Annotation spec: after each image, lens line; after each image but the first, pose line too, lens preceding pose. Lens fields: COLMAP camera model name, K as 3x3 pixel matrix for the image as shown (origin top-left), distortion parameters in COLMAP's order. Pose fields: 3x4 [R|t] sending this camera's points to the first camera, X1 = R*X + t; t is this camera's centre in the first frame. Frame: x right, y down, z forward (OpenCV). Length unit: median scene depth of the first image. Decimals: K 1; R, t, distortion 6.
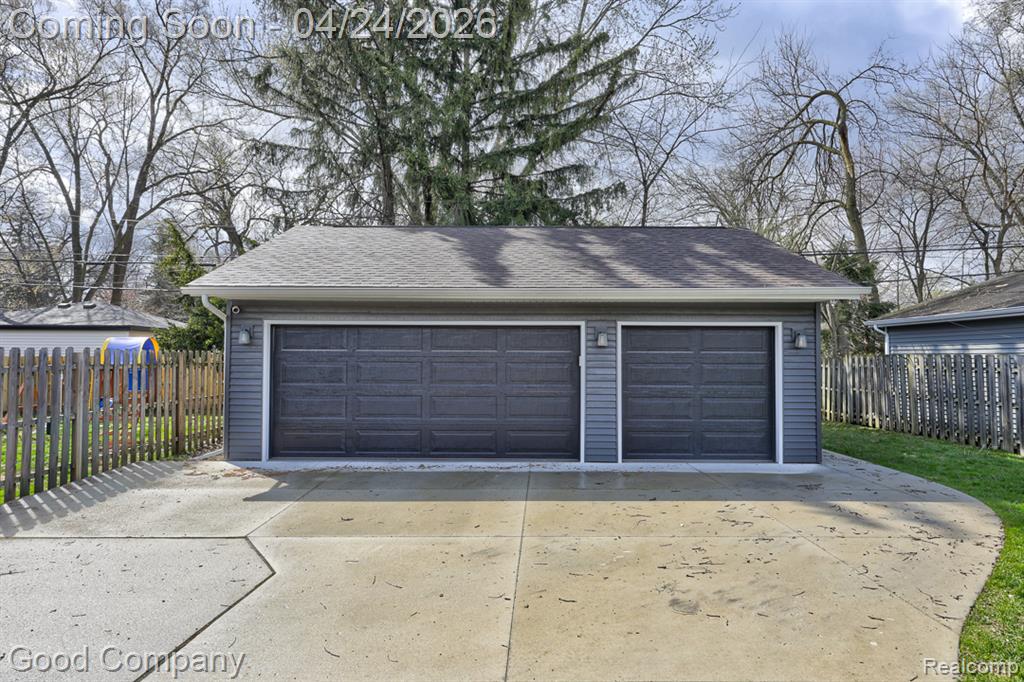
lens RADIAL K [[603.6, 0, 507.8], [0, 603.6, 337.0], [0, 0, 1]] dist [-0.004952, 0.001534]
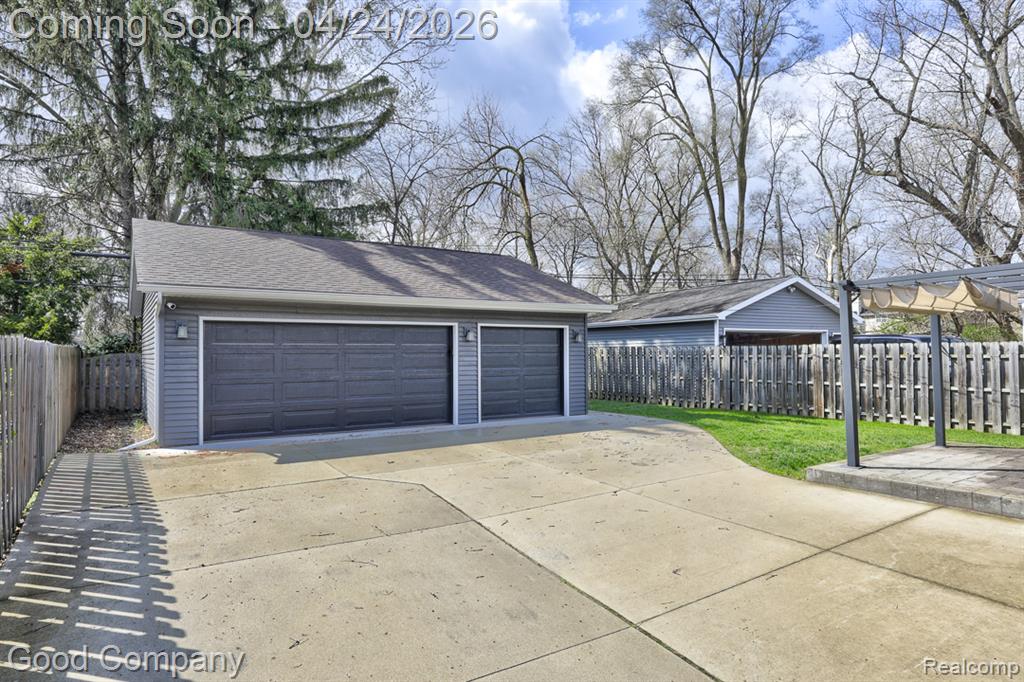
lens RADIAL K [[603.8, 0, 492.2], [0, 603.8, 337.6], [0, 0, 1]] dist [-0.001406, 0.004524]
pose [[0.840017, 0.004894, 0.542538, -0.550246], [-0.008017, 0.999962, 0.003393, 0.002631], [-0.542501, -0.007199, 0.840025, -0.203533]]
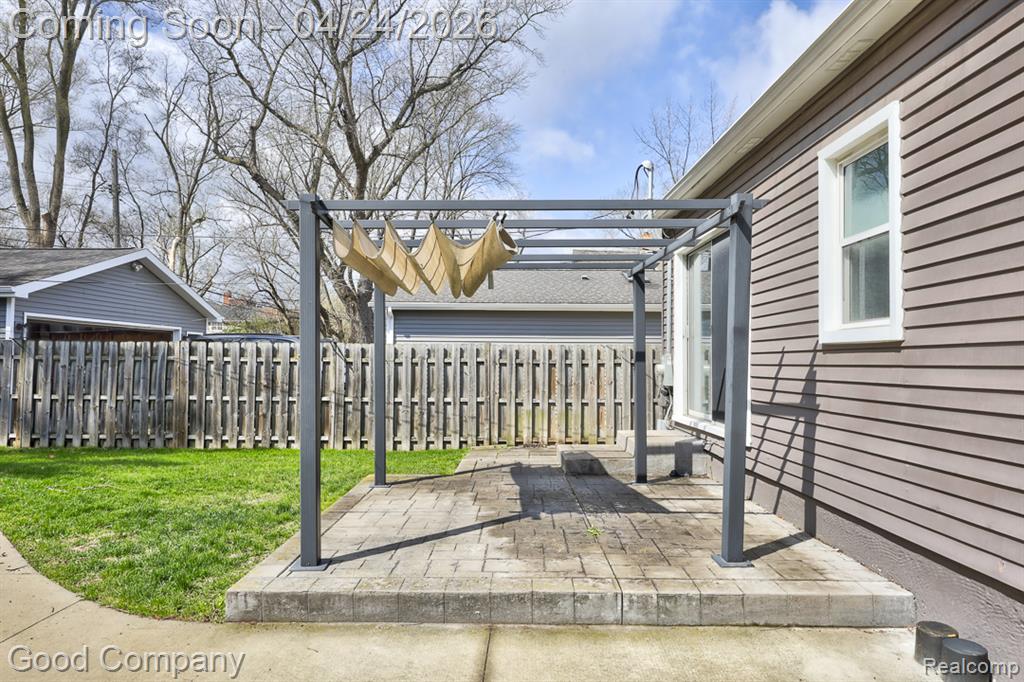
lens RADIAL K [[659.4, 0, 517.9], [0, 659.4, 345.1], [0, 0, 1]] dist [-0.008745, 0.004359]
pose [[-0.014879, 0.024123, 0.999598, -0.174617], [-0.040336, 0.998881, -0.024707, 0.029530], [-0.999075, -0.040688, -0.013889, 0.069900]]
